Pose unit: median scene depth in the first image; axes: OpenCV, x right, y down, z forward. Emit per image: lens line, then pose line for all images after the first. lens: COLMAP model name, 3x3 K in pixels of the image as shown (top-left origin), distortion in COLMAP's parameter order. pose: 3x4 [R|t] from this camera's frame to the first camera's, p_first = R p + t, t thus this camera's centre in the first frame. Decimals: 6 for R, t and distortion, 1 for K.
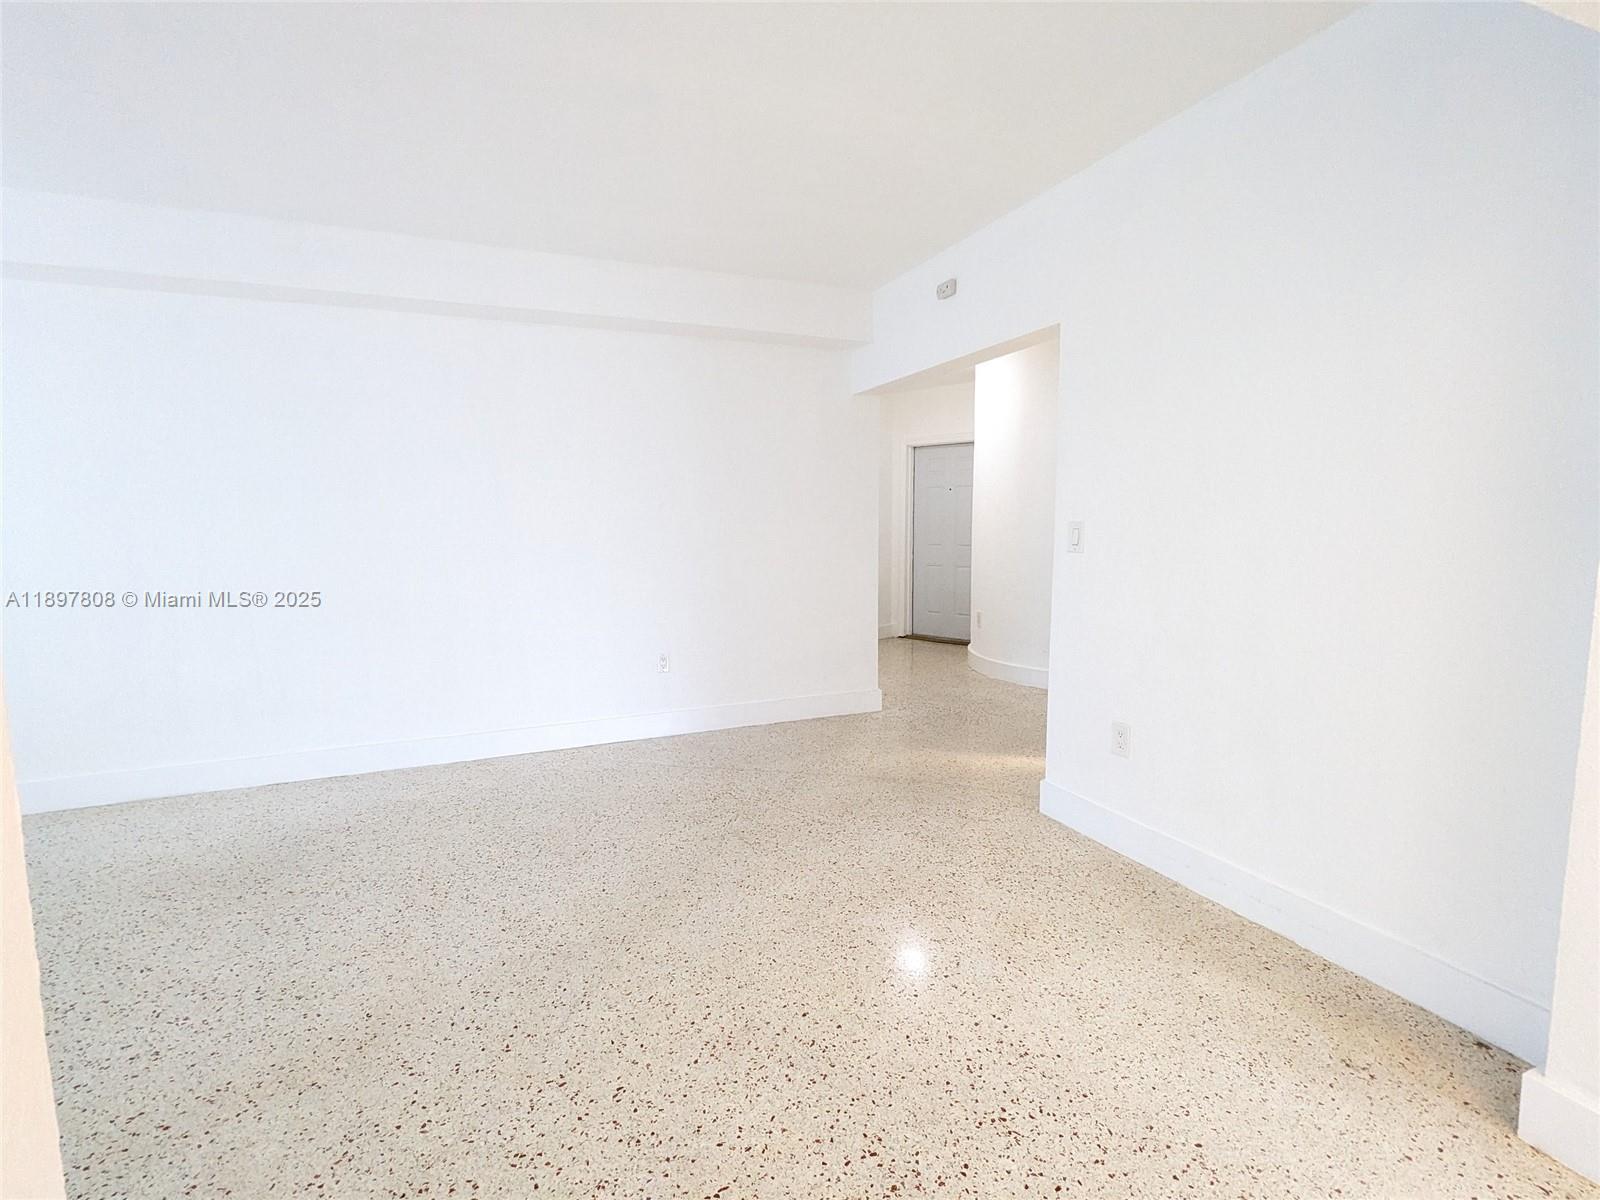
lens RADIAL K [[760.0, 0, 801.8], [0, 760.0, 604.7], [0, 0, 1]] dist [-0.001063, 0.005460]
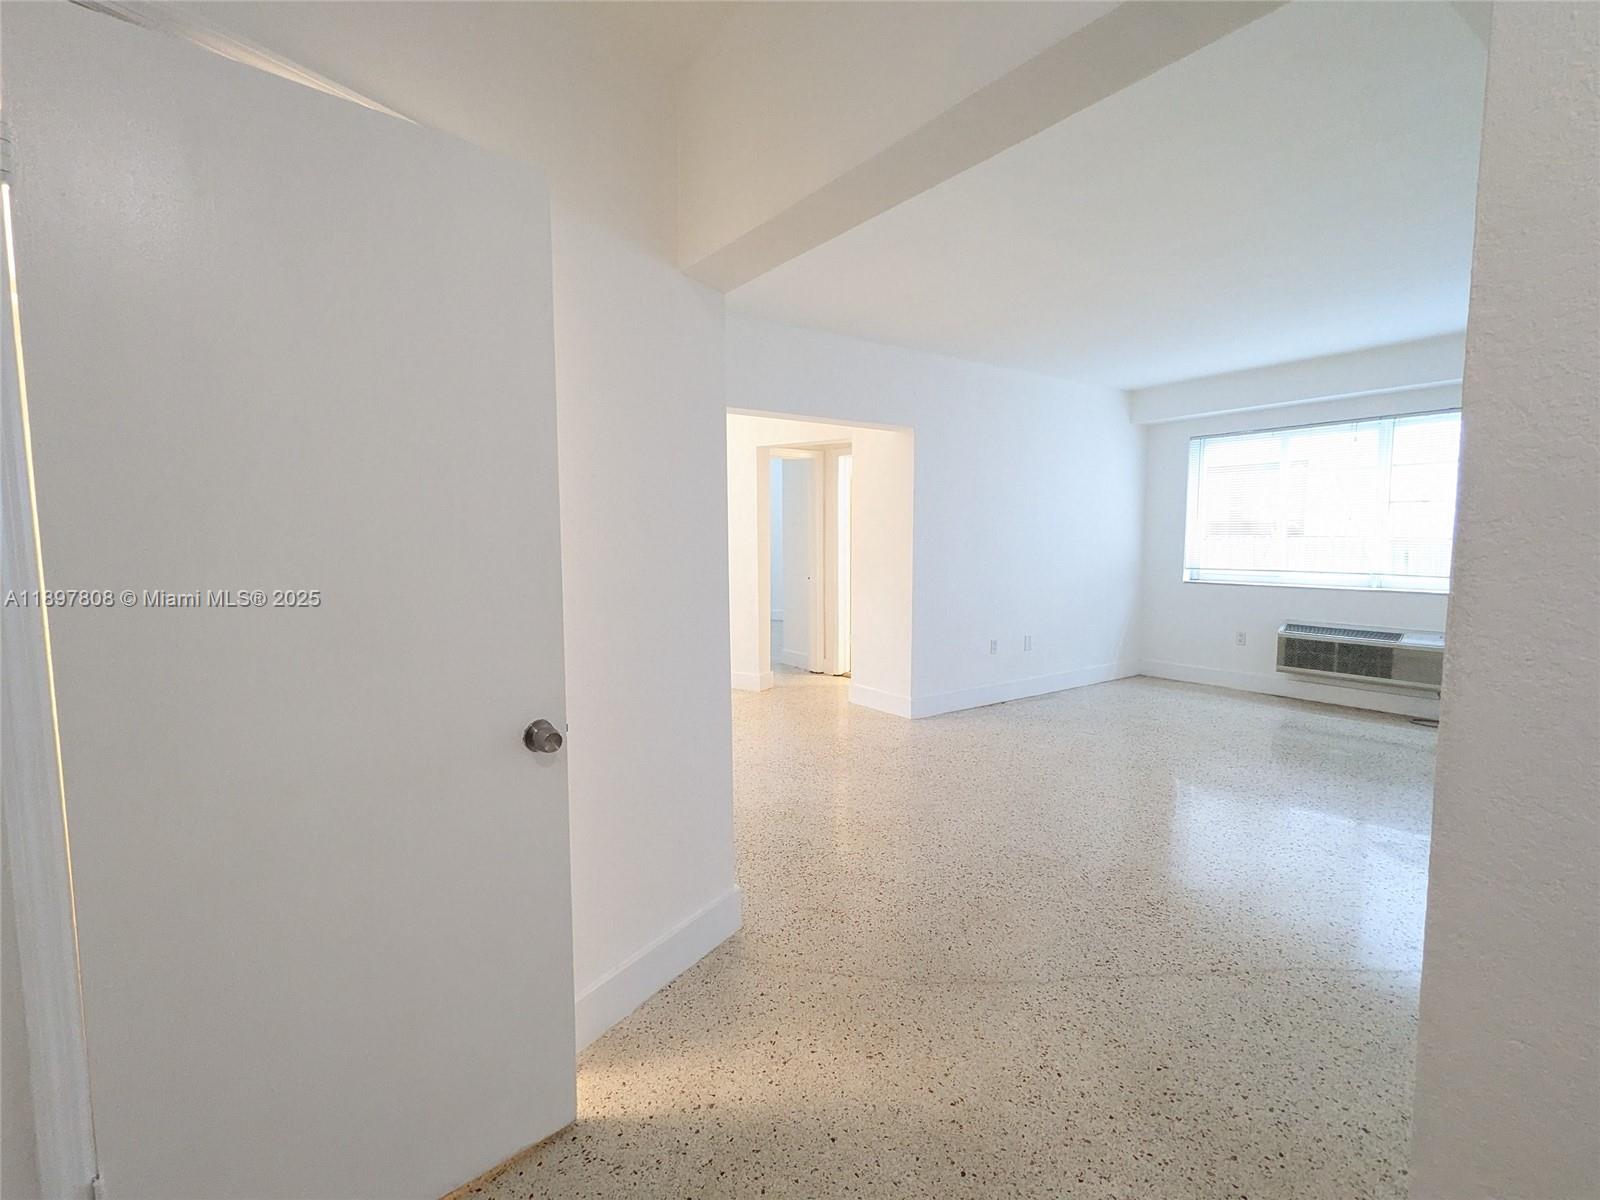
lens RADIAL K [[755.9, 0, 793.9], [0, 755.9, 609.8], [0, 0, 1]] dist [-0.012089, -0.000382]
pose [[-0.978290, 0.035844, -0.204115, 0.451537], [-0.007657, 0.978005, 0.208442, -0.226057], [0.207097, 0.205479, -0.956498, 1.868668]]
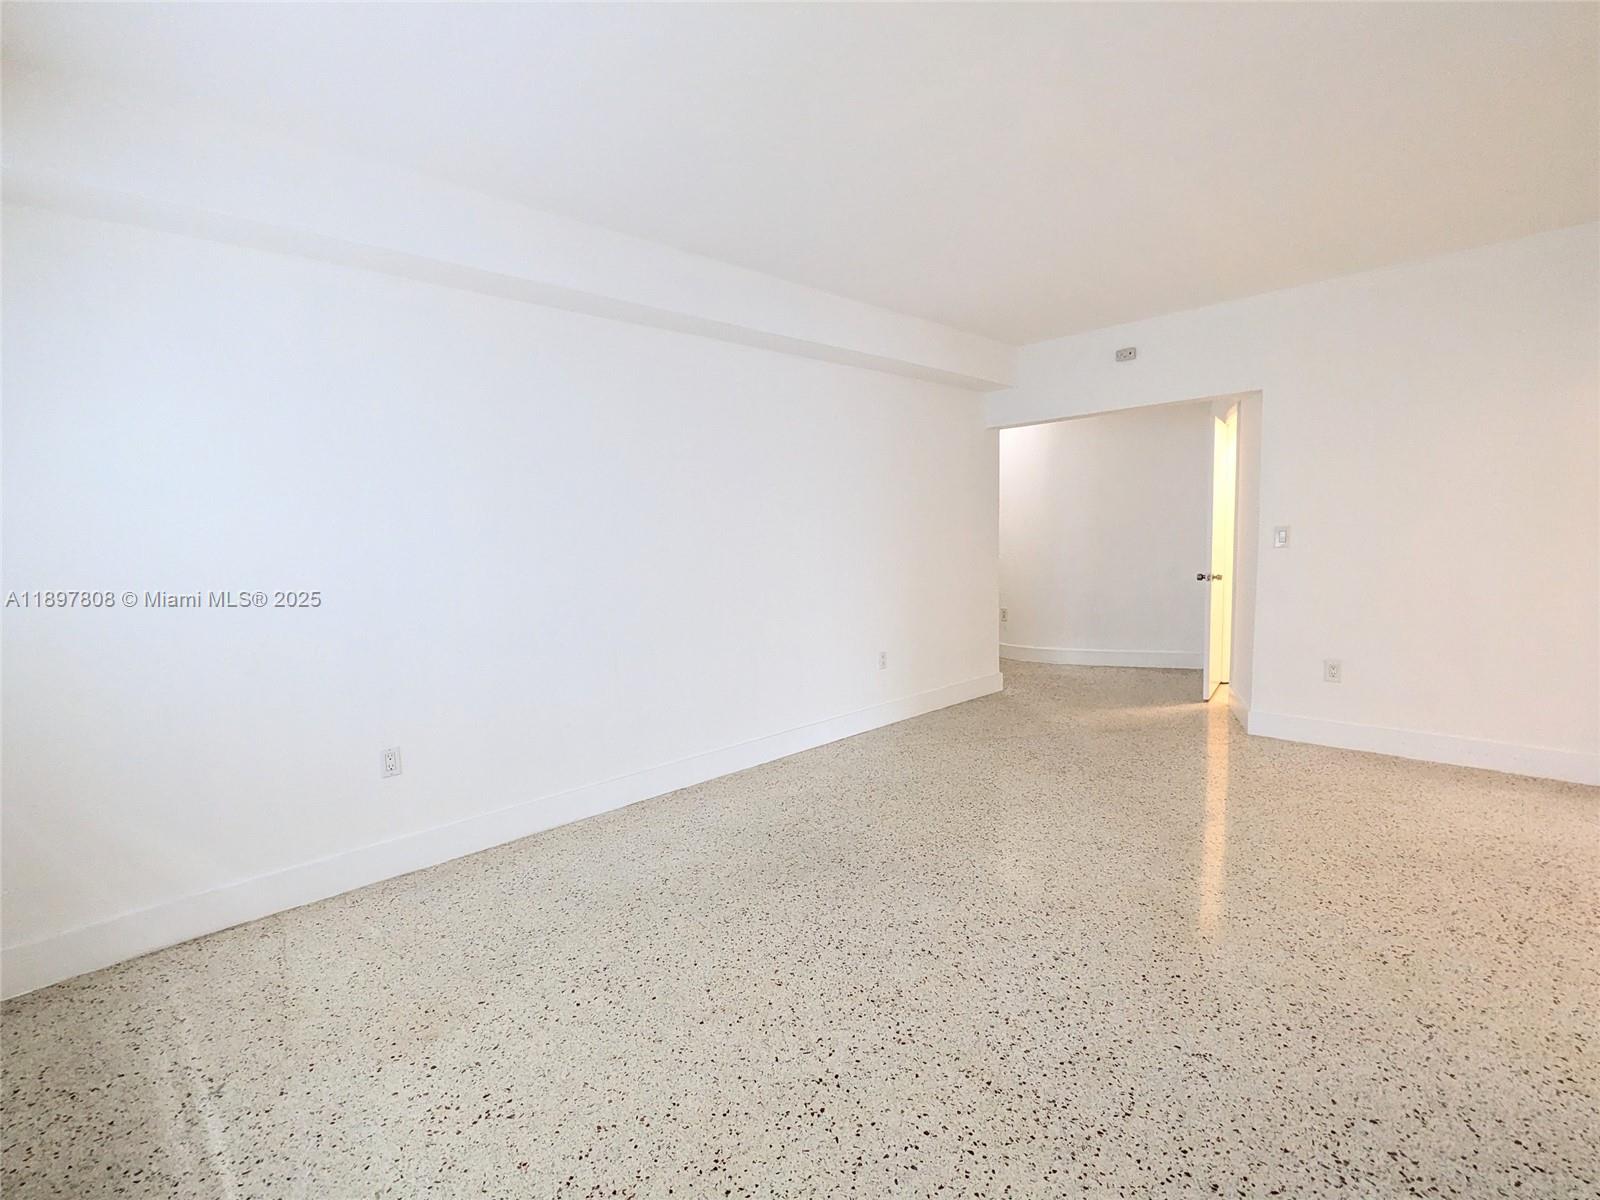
lens RADIAL K [[759.5, 0, 818.8], [0, 759.5, 604.9], [0, 0, 1]] dist [-0.000787, 0.010018]
pose [[0.925477, -0.049742, 0.375524, -1.035446], [0.059338, 0.998139, -0.014025, 0.008640], [-0.374128, 0.035262, 0.926707, -0.012267]]
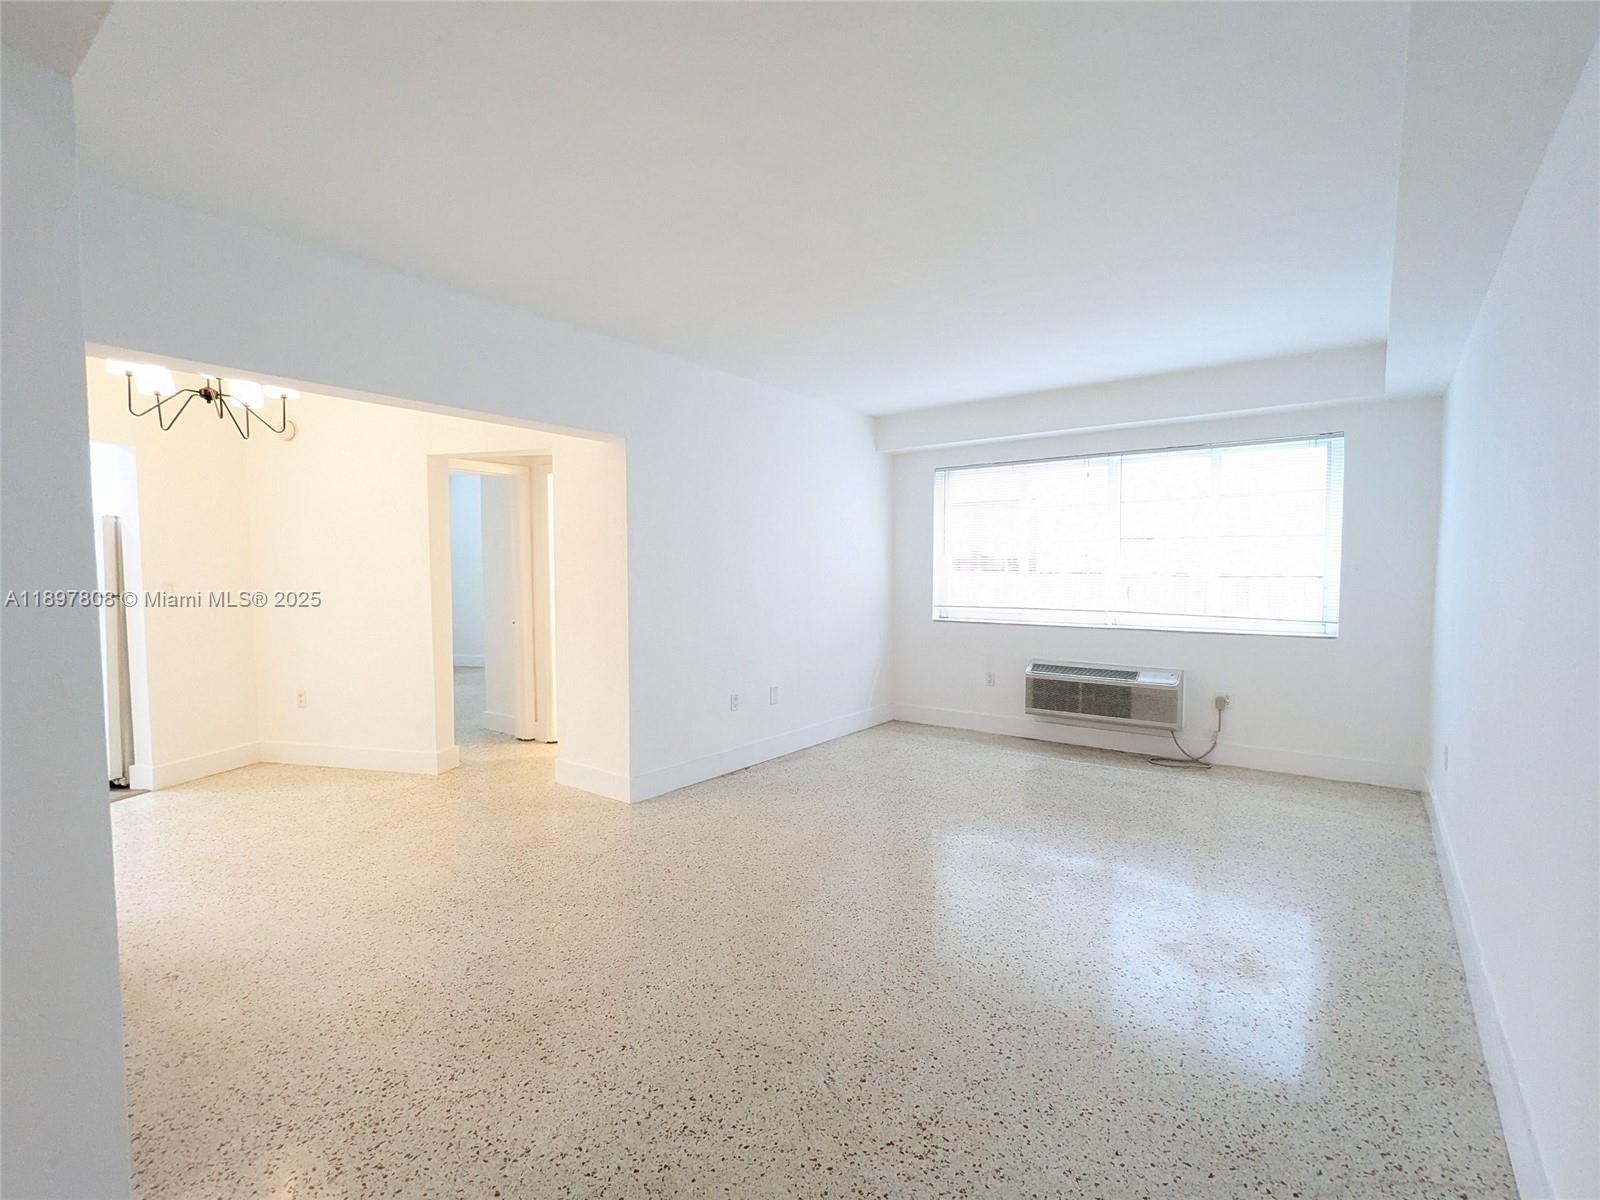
lens RADIAL K [[760.0, 0, 801.8], [0, 760.0, 604.7], [0, 0, 1]] dist [-0.001063, 0.005460]
pose [[-0.866776, 0.035733, -0.497416, 0.235201], [-0.046048, 0.987434, 0.151175, -0.198048], [0.496567, 0.153939, -0.854239, 1.578685]]
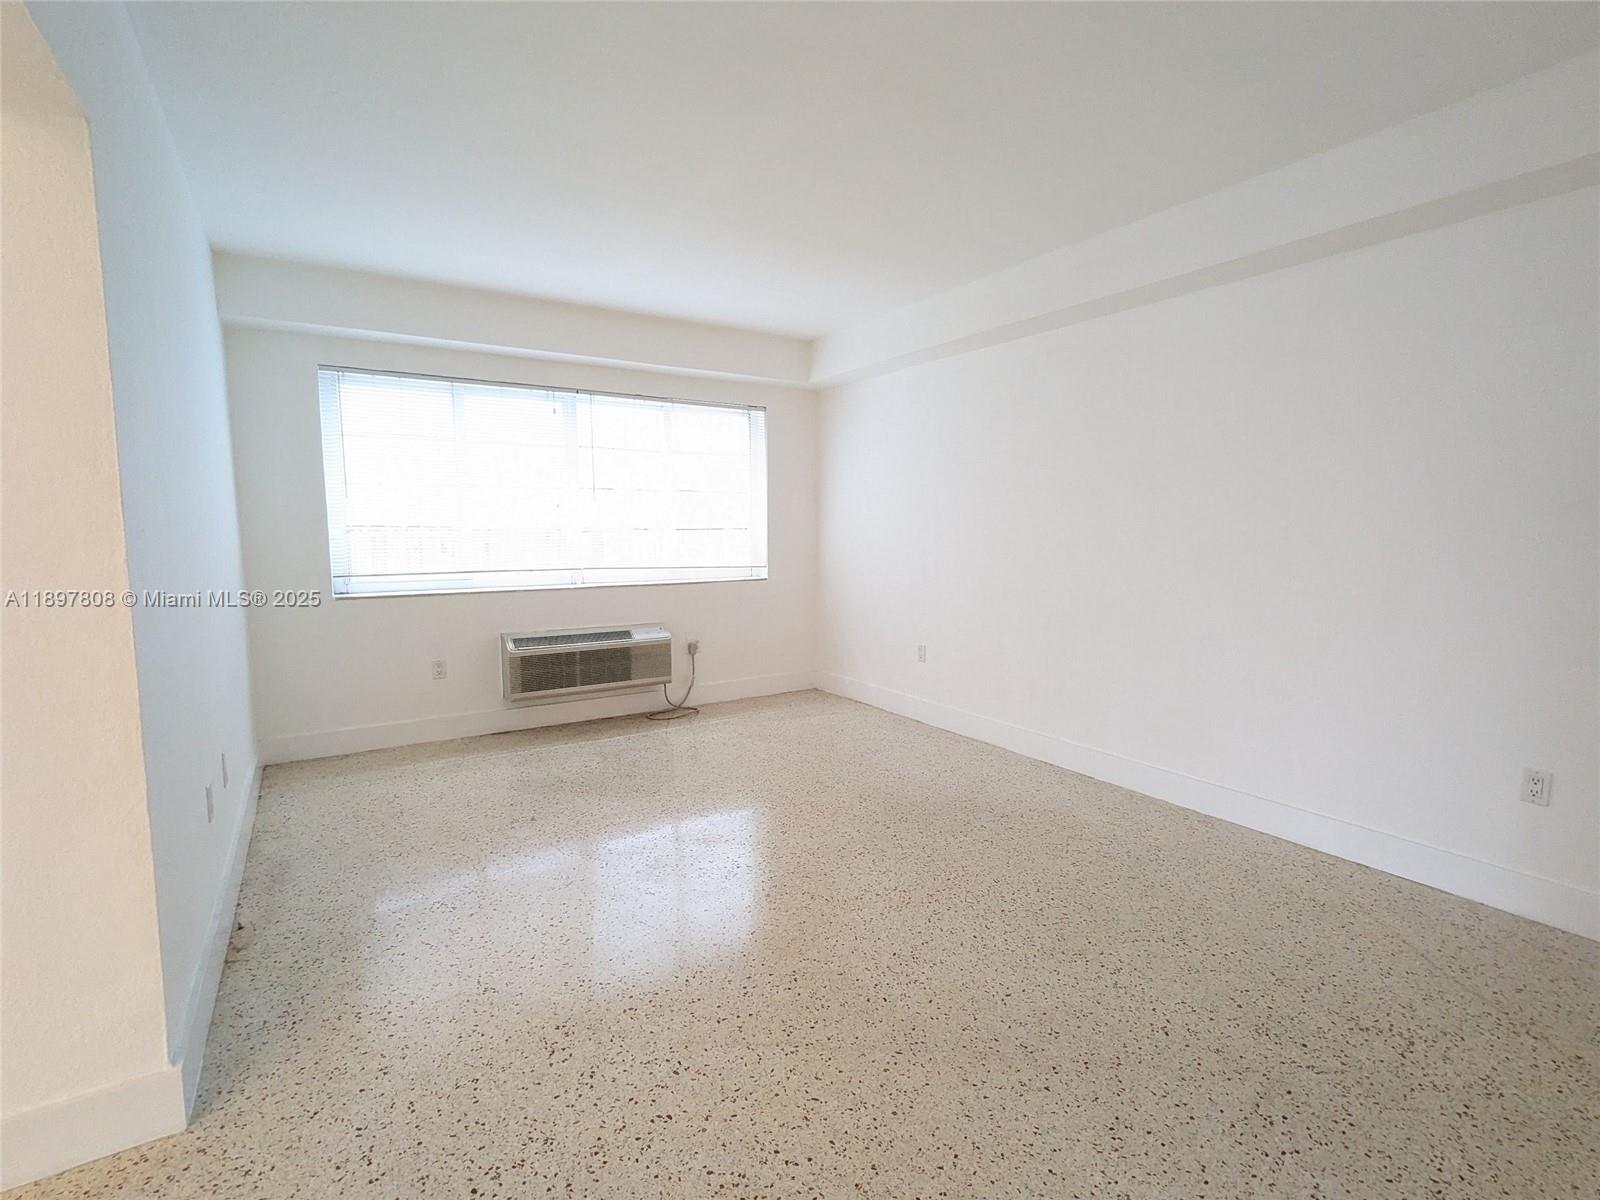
lens RADIAL K [[760.0, 0, 801.8], [0, 760.0, 604.7], [0, 0, 1]] dist [-0.001063, 0.005460]
pose [[0.169201, 0.113015, -0.979080, 0.386721], [-0.114279, 0.988953, 0.094406, -0.069683], [0.978934, 0.095915, 0.180247, 0.540596]]
